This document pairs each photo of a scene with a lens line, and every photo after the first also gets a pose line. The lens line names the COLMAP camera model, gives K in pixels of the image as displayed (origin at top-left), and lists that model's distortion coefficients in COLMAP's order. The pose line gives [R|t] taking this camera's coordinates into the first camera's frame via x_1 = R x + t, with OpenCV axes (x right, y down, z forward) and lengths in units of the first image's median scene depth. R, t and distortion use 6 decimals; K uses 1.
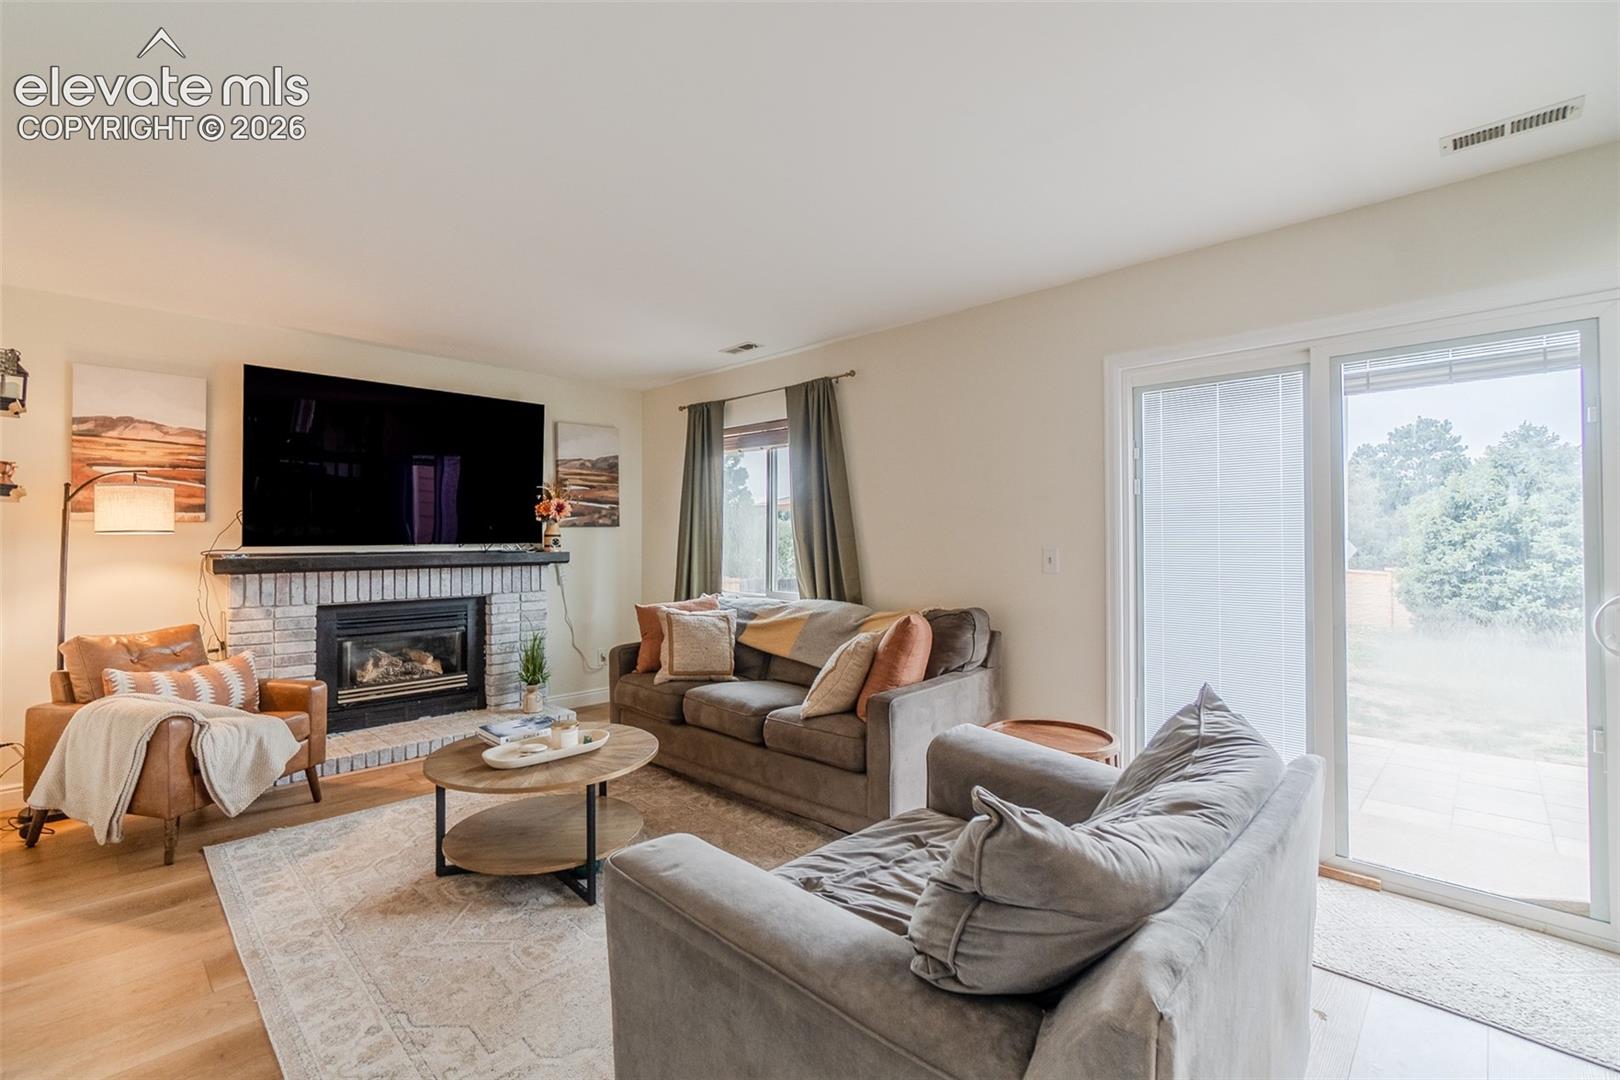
lens RADIAL K [[723.0, 0, 775.2], [0, 723.0, 531.5], [0, 0, 1]] dist [-0.004157, 0.000026]
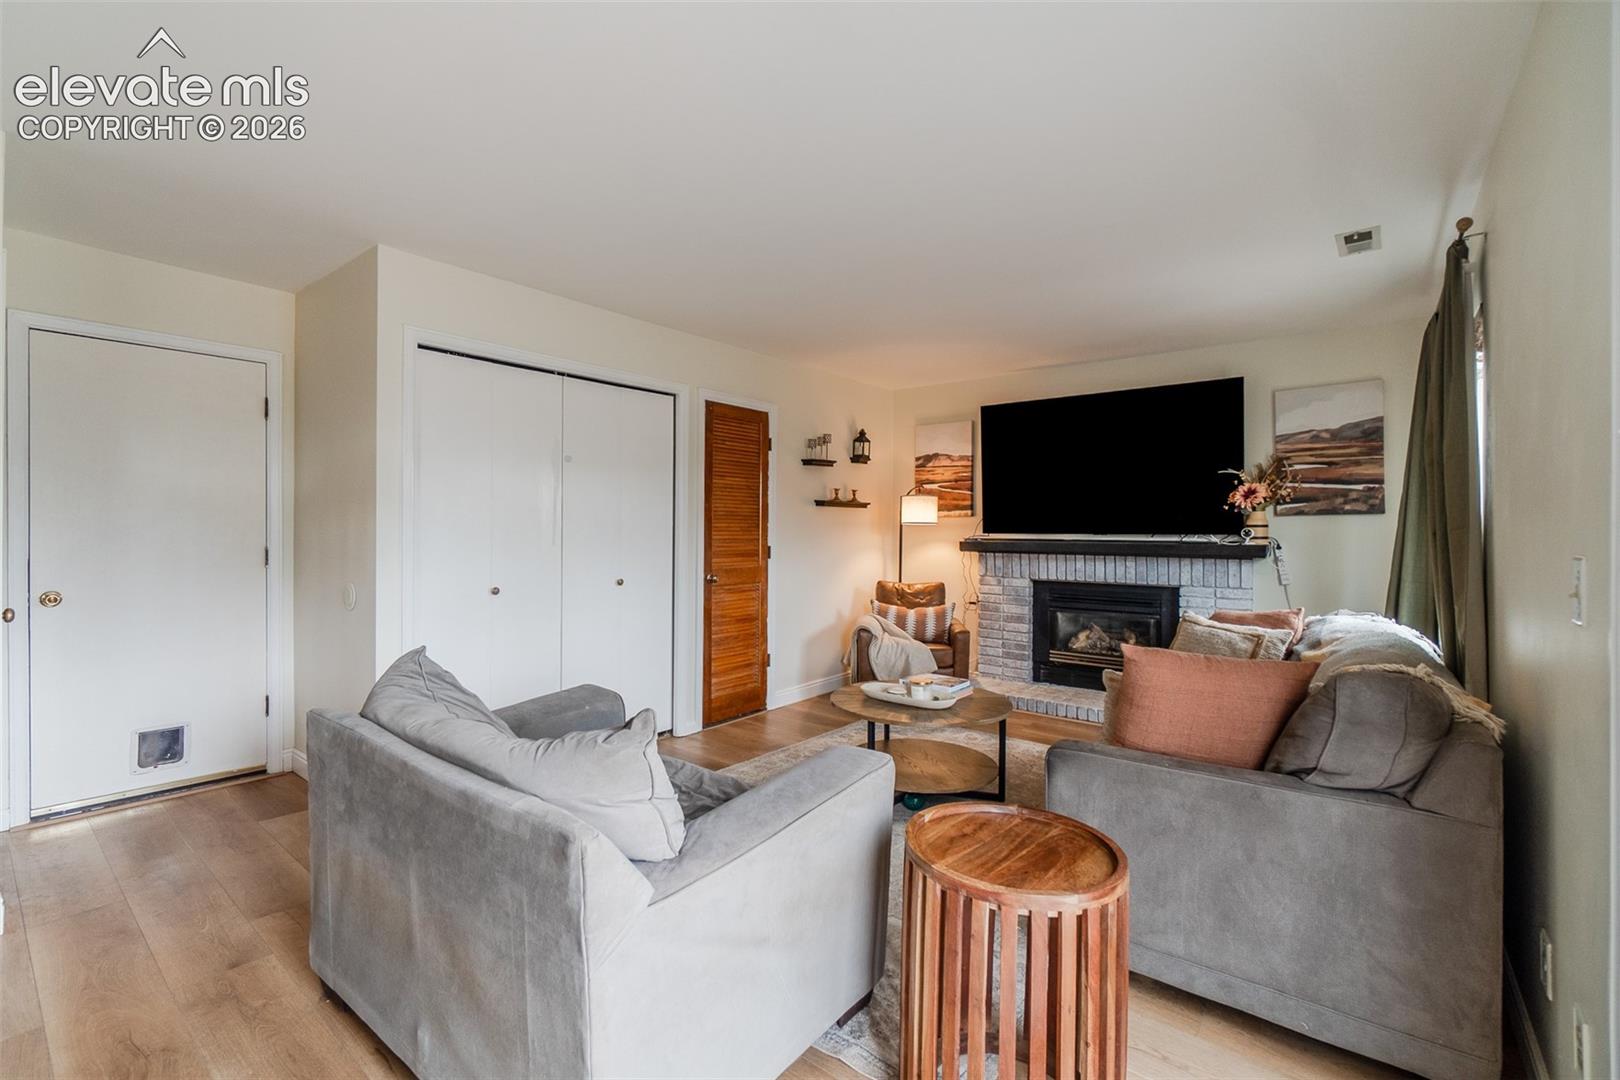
lens RADIAL K [[703.1, 0, 788.5], [0, 703.1, 529.2], [0, 0, 1]] dist [-0.004264, 0.000482]
pose [[0.093660, 0.005862, -0.995587, 0.555936], [0.005288, 0.999966, 0.006386, 0.001576], [0.995590, -0.005863, 0.093626, 0.431299]]
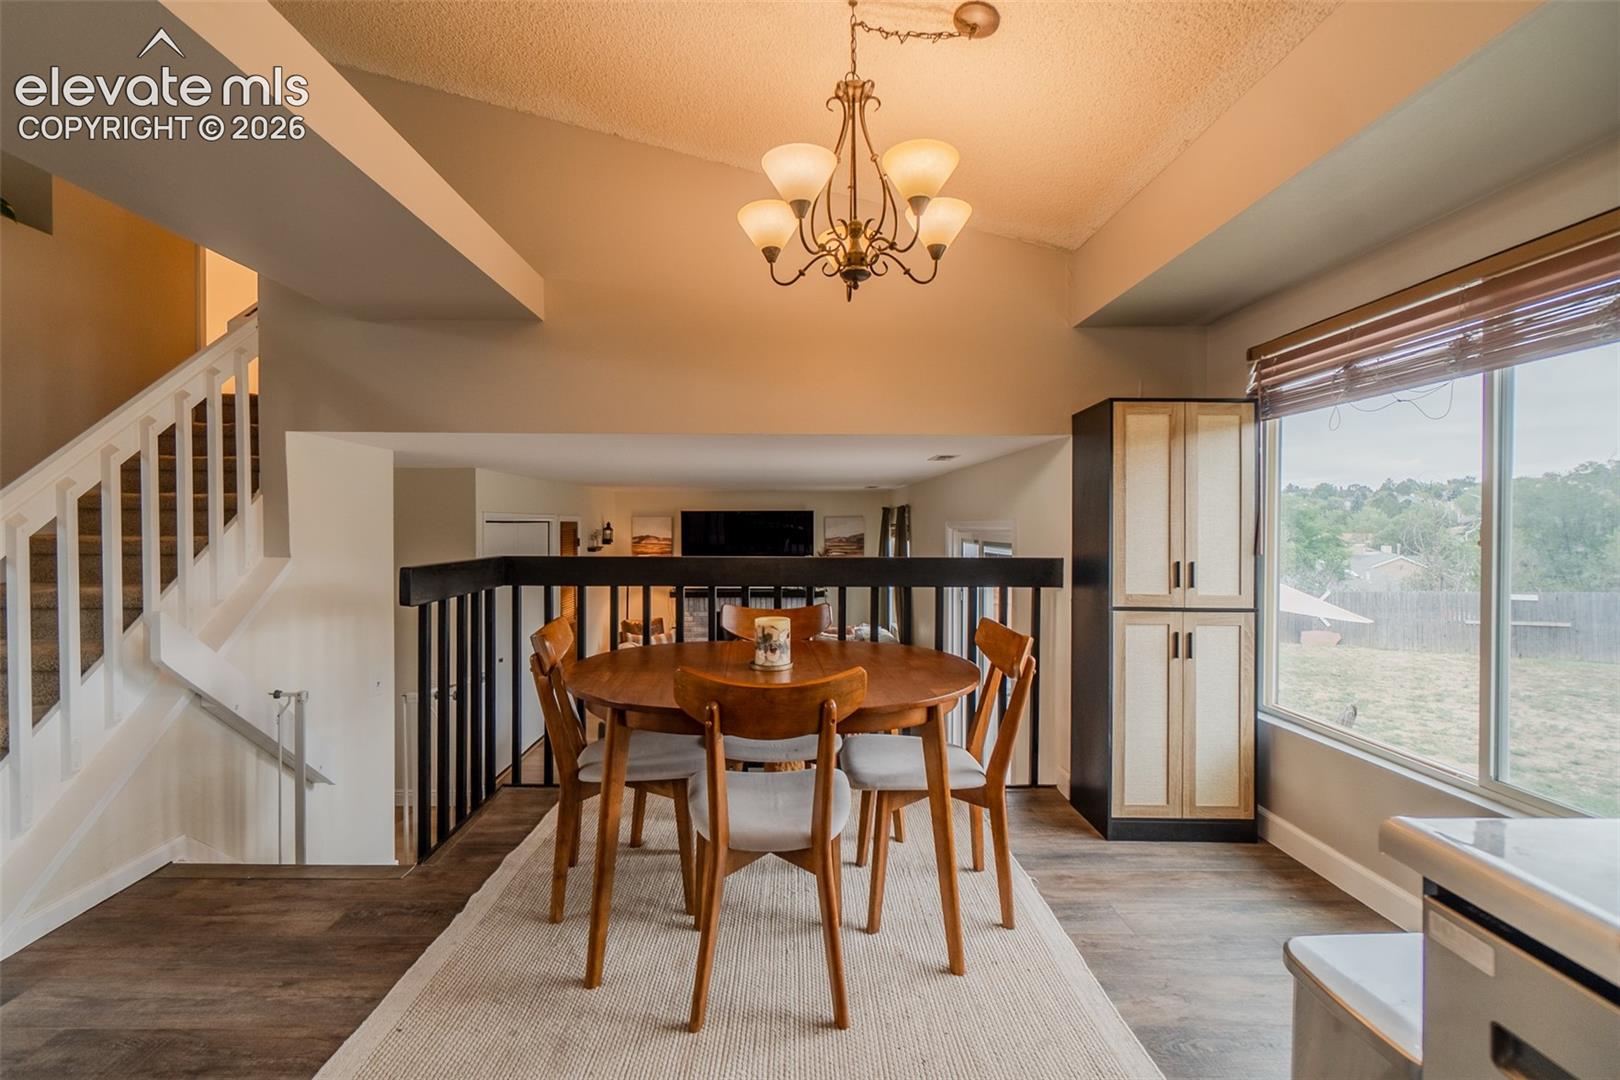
lens RADIAL K [[703.1, 0, 788.5], [0, 703.1, 529.2], [0, 0, 1]] dist [-0.004264, 0.000482]
pose [[0.713306, 0.008137, -0.700806, 1.041982], [0.007507, 0.999787, 0.019249, -0.189817], [0.700813, -0.018991, 0.713093, -0.380832]]
